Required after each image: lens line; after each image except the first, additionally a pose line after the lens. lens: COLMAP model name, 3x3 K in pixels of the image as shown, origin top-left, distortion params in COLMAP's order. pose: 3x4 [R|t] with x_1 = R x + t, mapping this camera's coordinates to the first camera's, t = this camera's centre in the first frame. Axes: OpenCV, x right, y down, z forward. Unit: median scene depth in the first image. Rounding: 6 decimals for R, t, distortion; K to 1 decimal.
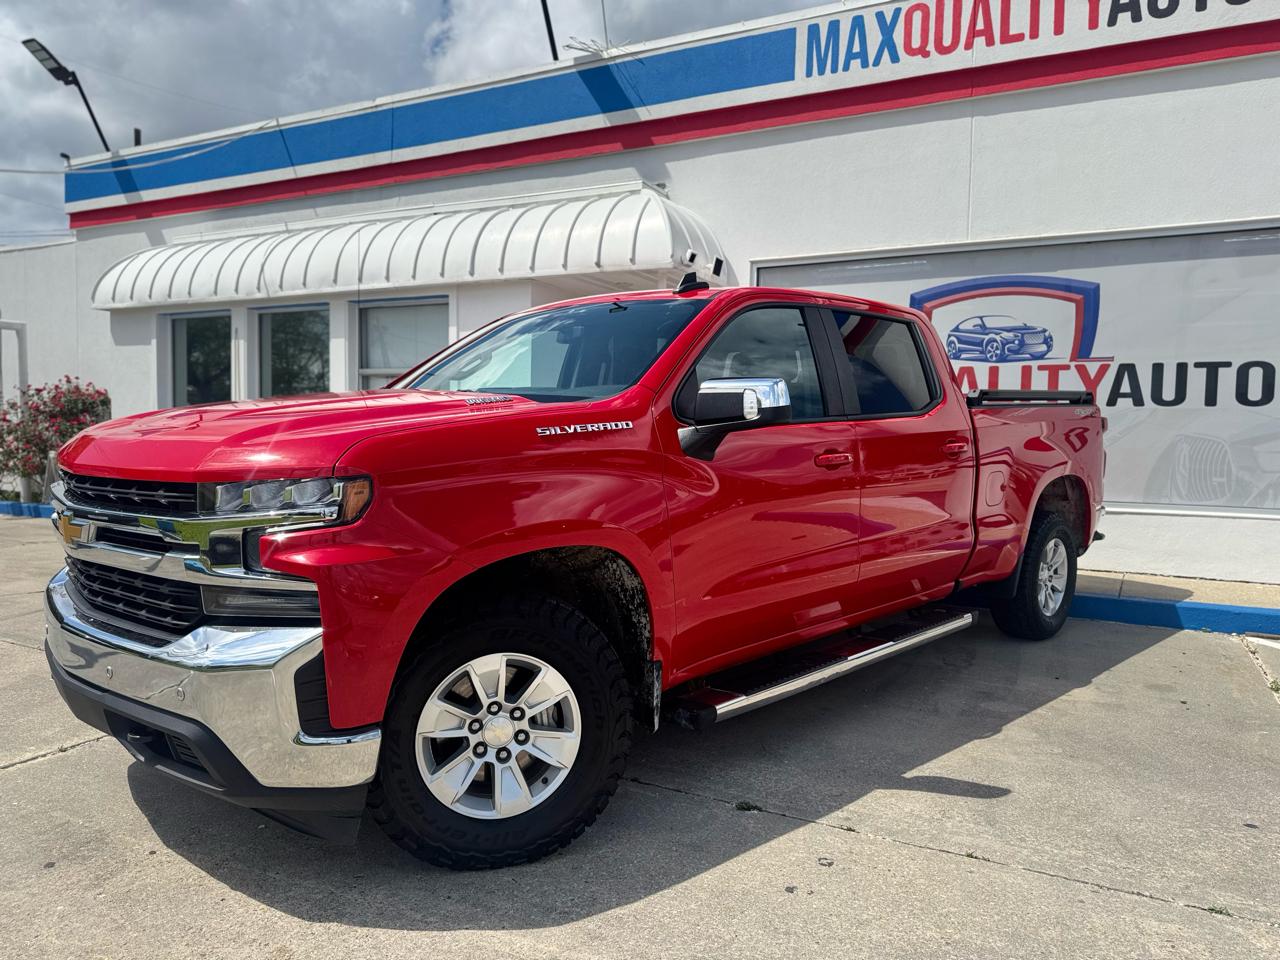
lens RADIAL K [[906.1, 0, 641.8], [0, 906.1, 481.5], [0, 0, 1]] dist [0.038697, -0.046825]
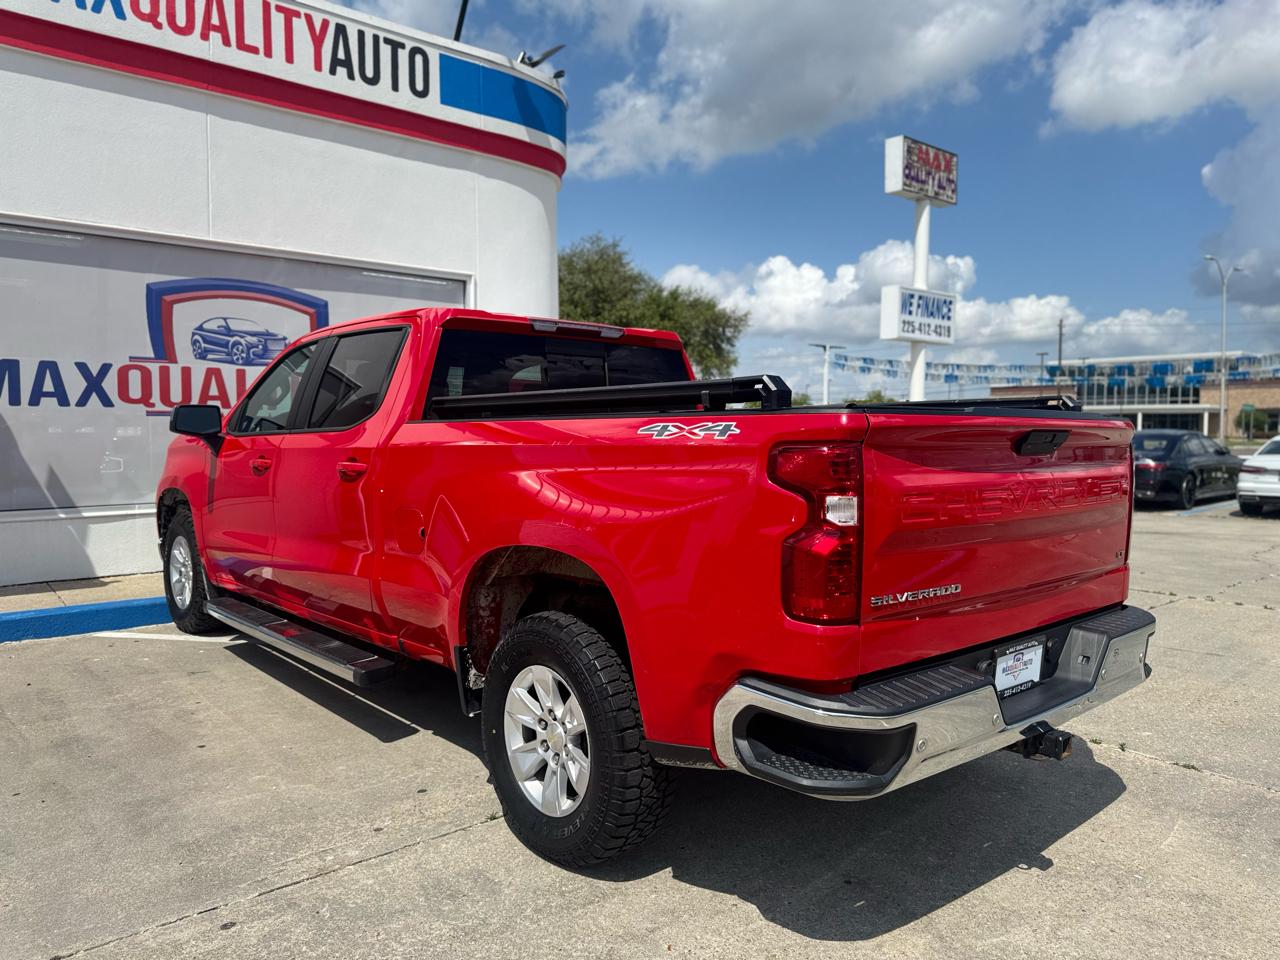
lens RADIAL K [[906.1, 0, 641.6], [0, 906.1, 478.1], [0, 0, 1]] dist [0.038697, -0.046825]
pose [[0.360155, -0.066963, 0.930486, -0.399261], [0.051005, 0.997342, 0.052032, -0.036398], [-0.931497, 0.028720, 0.362613, 0.227007]]
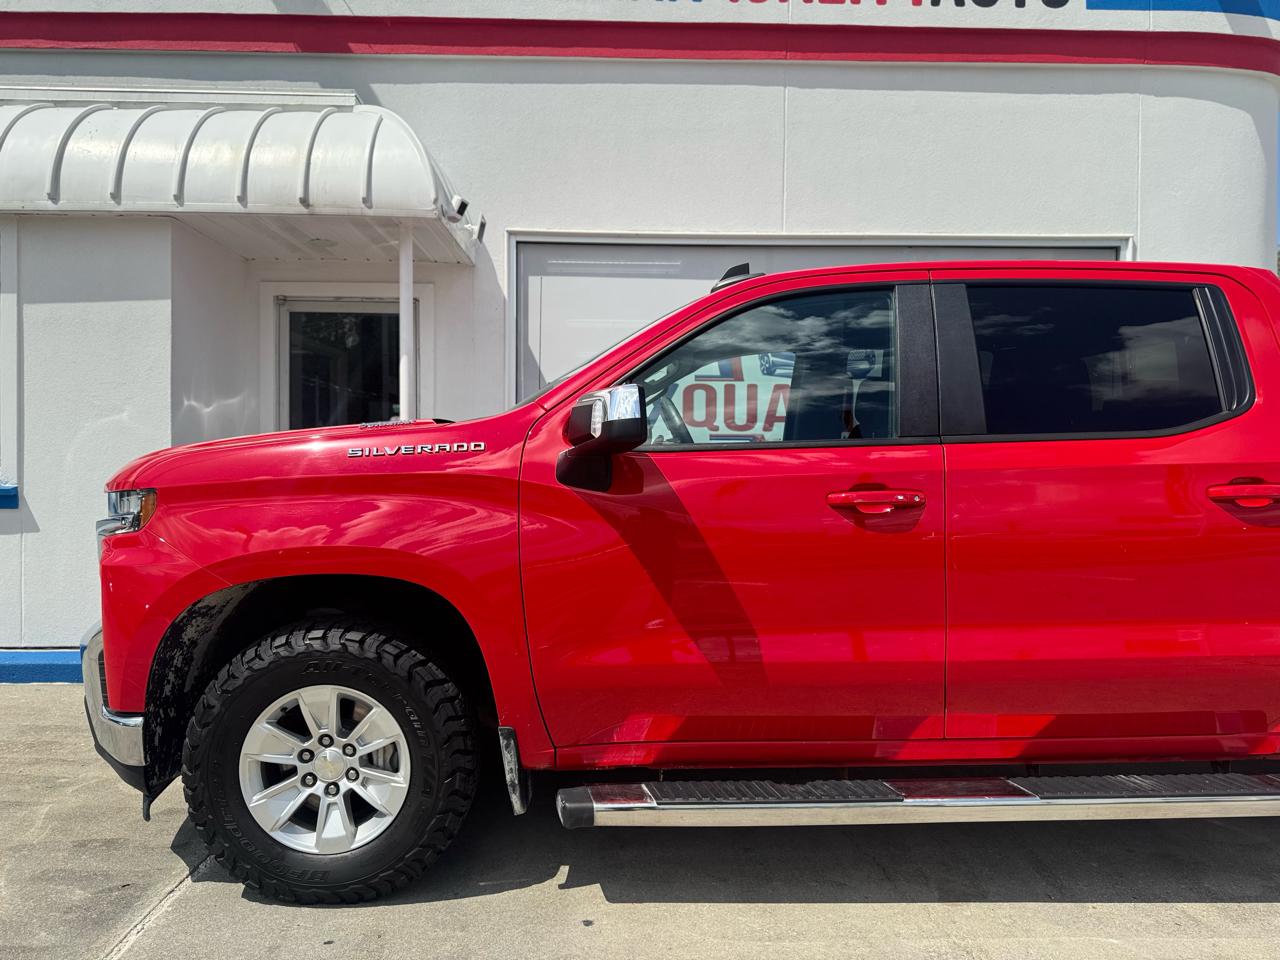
lens RADIAL K [[906.1, 0, 637.2], [0, 906.1, 479.5], [0, 0, 1]] dist [0.038697, -0.046825]
pose [[0.876459, -0.016488, 0.481194, -0.162018], [0.032083, 0.999192, -0.024200, -0.023006], [-0.480406, 0.036648, 0.876280, 0.346485]]
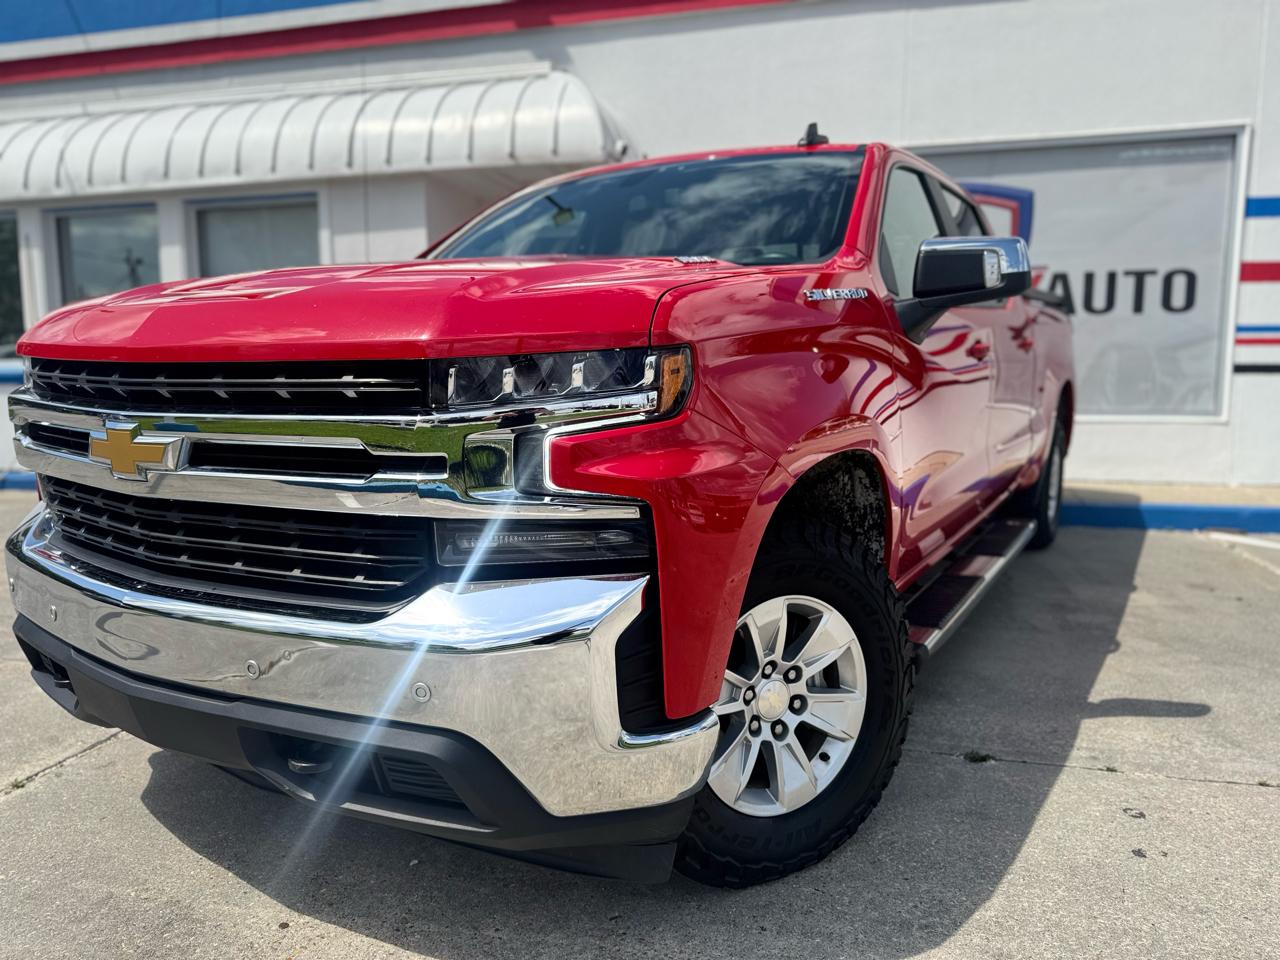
lens RADIAL K [[906.1, 0, 634.7], [0, 906.1, 485.6], [0, 0, 1]] dist [0.038697, -0.046825]
pose [[0.973694, -0.047688, 0.222813, -0.149613], [0.031875, 0.996746, 0.074039, 0.014228], [-0.225618, -0.064989, 0.972046, 0.109216]]
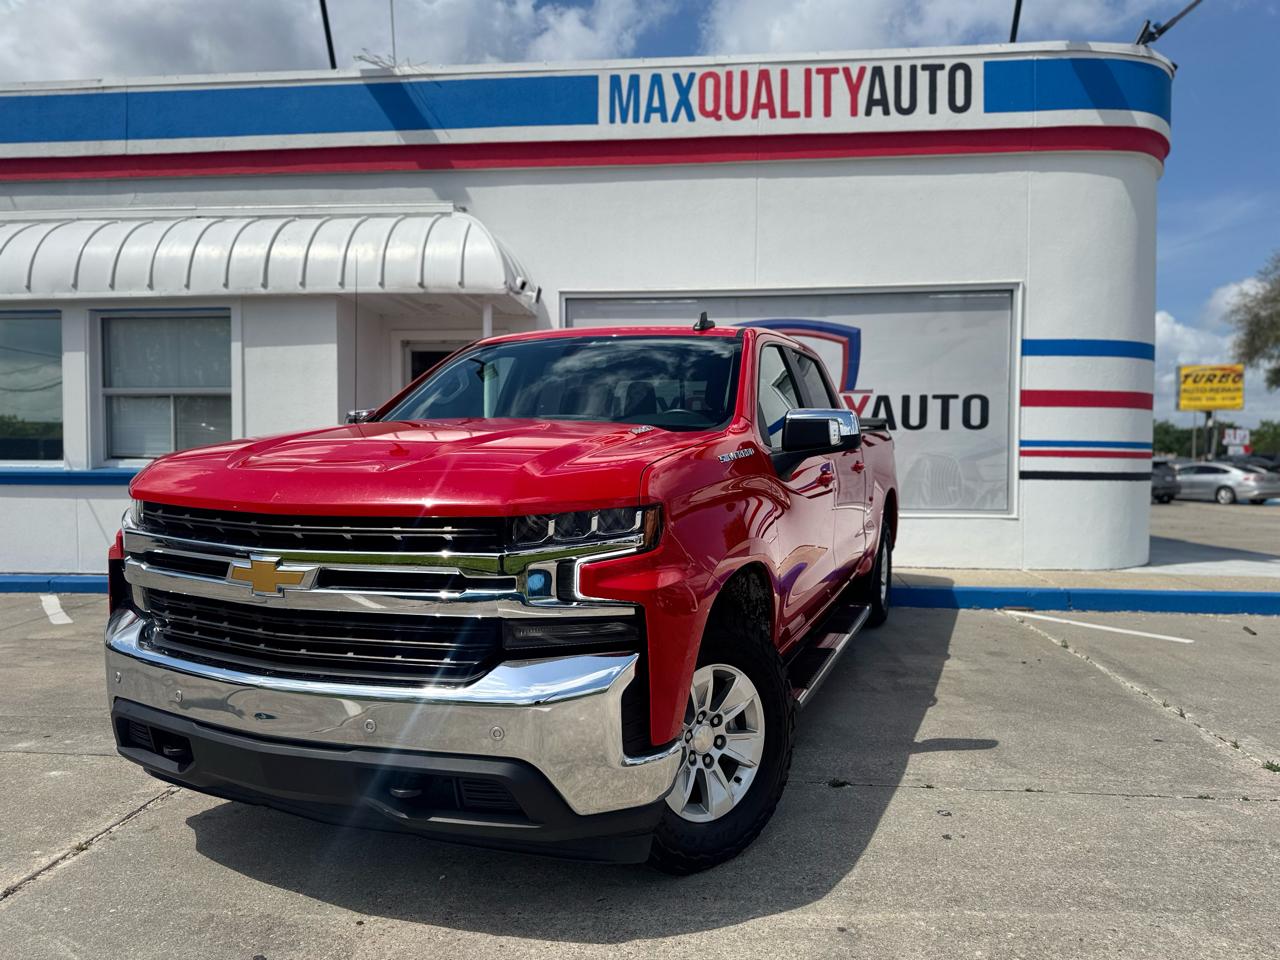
lens RADIAL K [[906.1, 0, 640.9], [0, 906.1, 483.7], [0, 0, 1]] dist [0.038697, -0.046825]
pose [[0.922726, -0.025283, 0.384627, -0.220942], [0.033278, 0.999346, -0.014143, -0.004606], [-0.384018, 0.025849, 0.922964, 0.011552]]
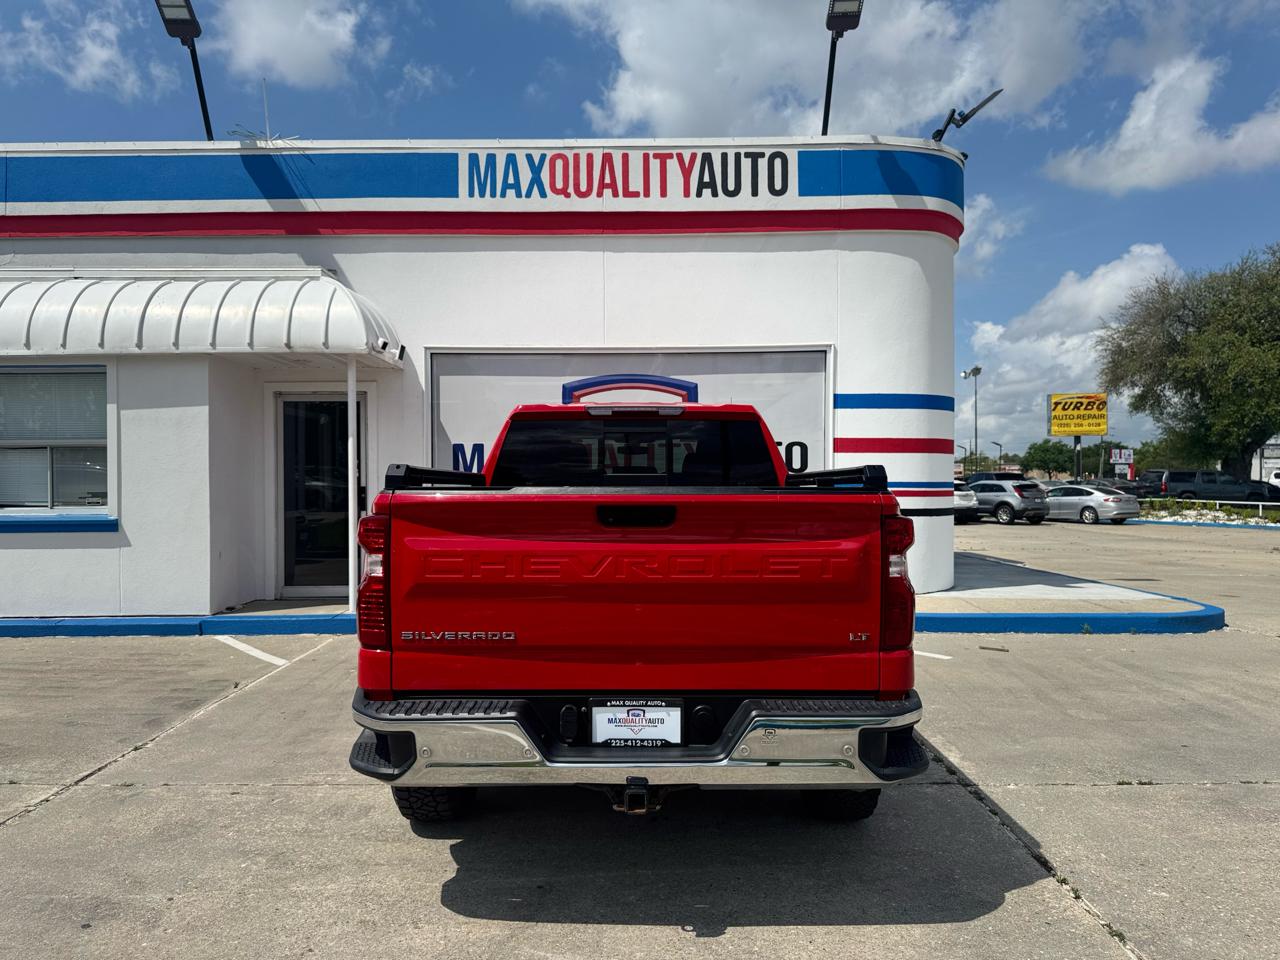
lens RADIAL K [[906.1, 0, 638.6], [0, 906.1, 483.9], [0, 0, 1]] dist [0.038697, -0.046825]
pose [[0.886498, -0.024257, 0.462096, -0.189583], [0.044914, 0.998420, -0.033753, -0.024961], [-0.460548, 0.050676, 0.886187, -0.133081]]
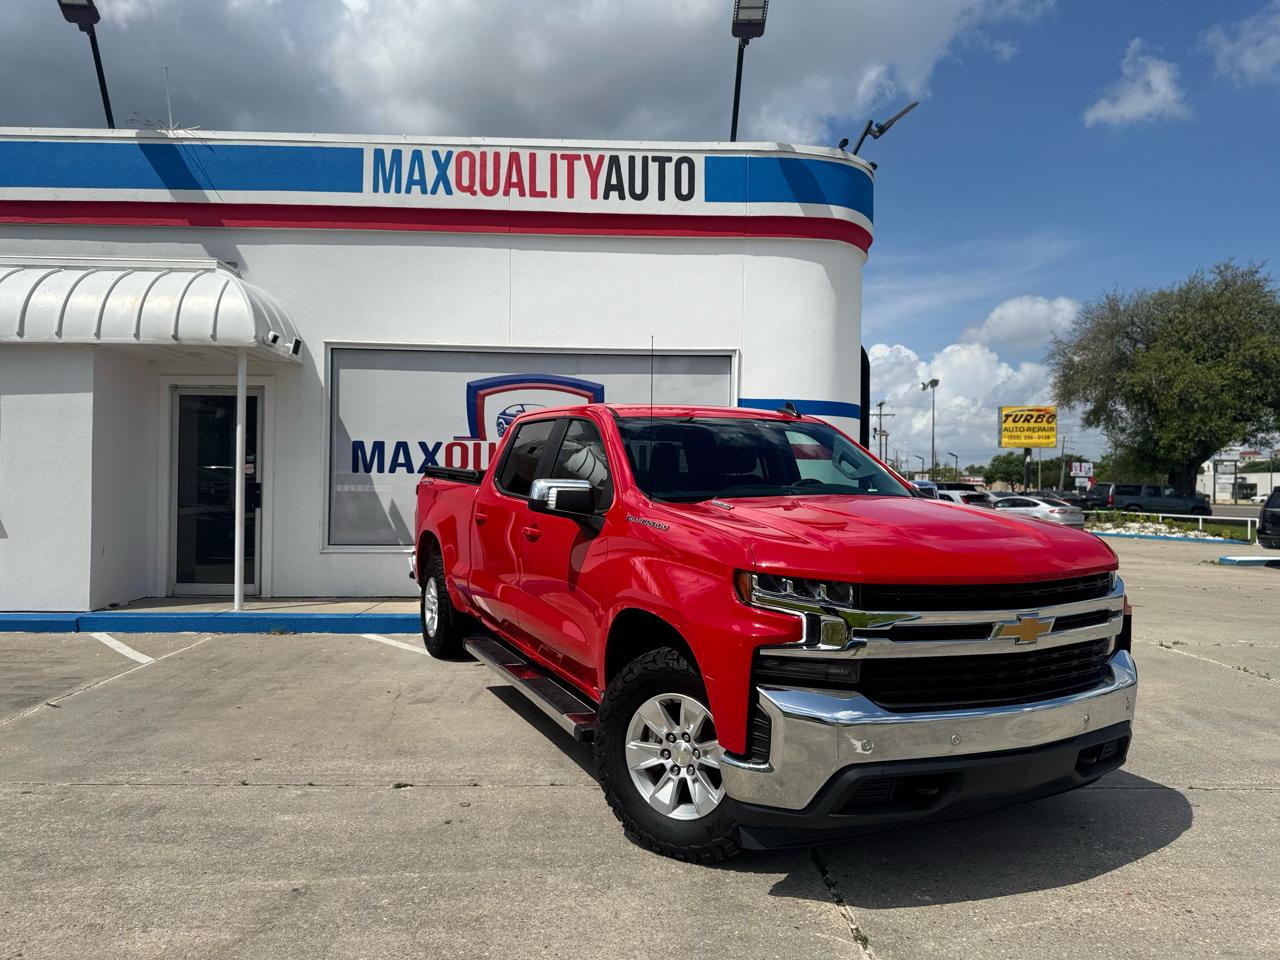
lens RADIAL K [[906.1, 0, 640.3], [0, 906.1, 476.8], [0, 0, 1]] dist [0.038697, -0.046825]
pose [[0.871117, -0.002765, 0.491067, -0.102375], [0.029006, 0.998528, -0.045833, -0.017148], [-0.490218, 0.054170, 0.869915, -0.173680]]
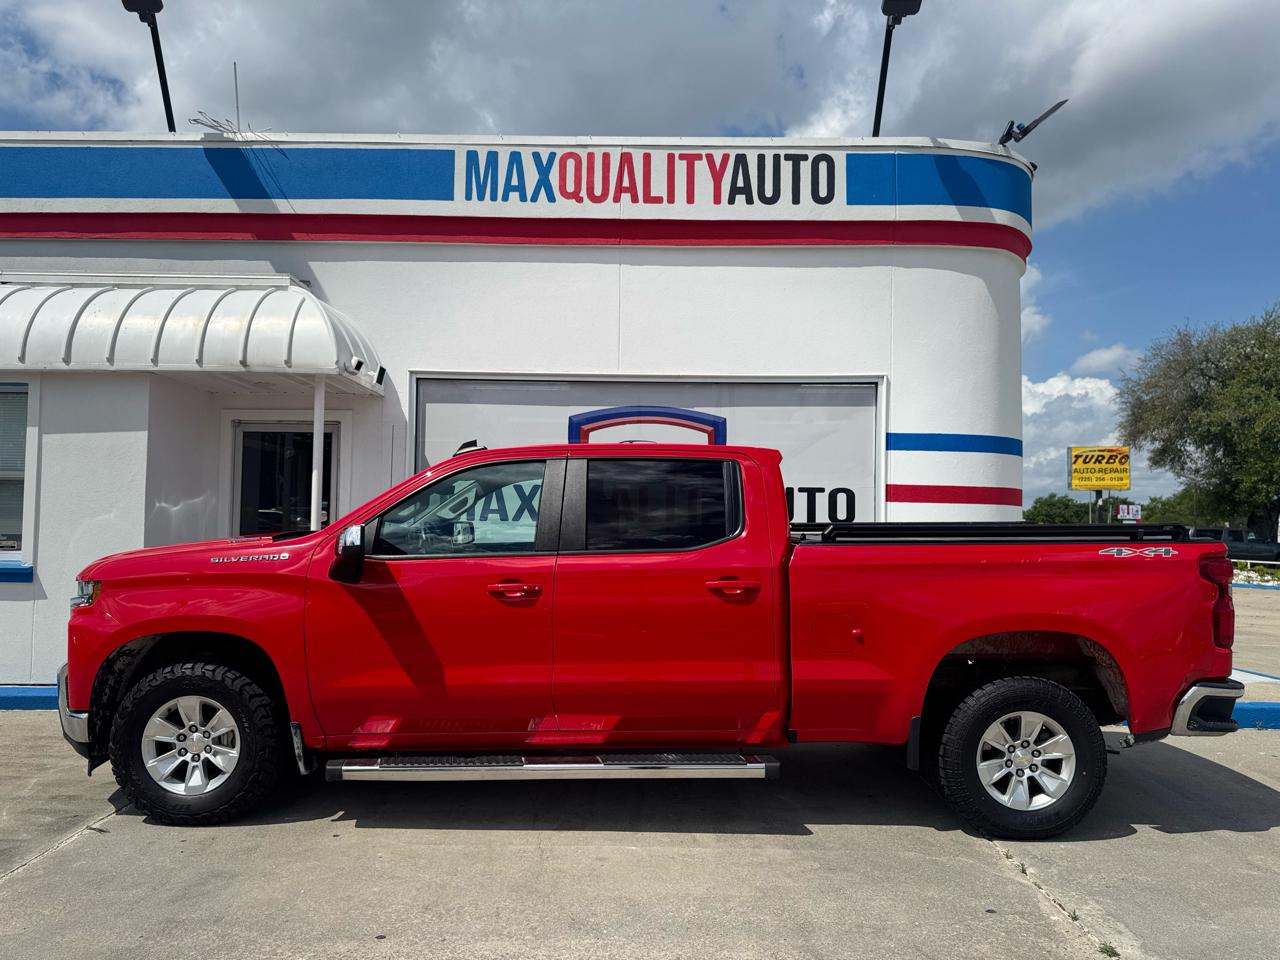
lens RADIAL K [[906.1, 0, 637.9], [0, 906.1, 484.6], [0, 0, 1]] dist [0.038697, -0.046825]
pose [[0.888054, 0.014656, 0.459505, -0.119345], [0.027479, 0.996013, -0.084875, -0.036161], [-0.458916, 0.088000, 0.884111, 0.041177]]
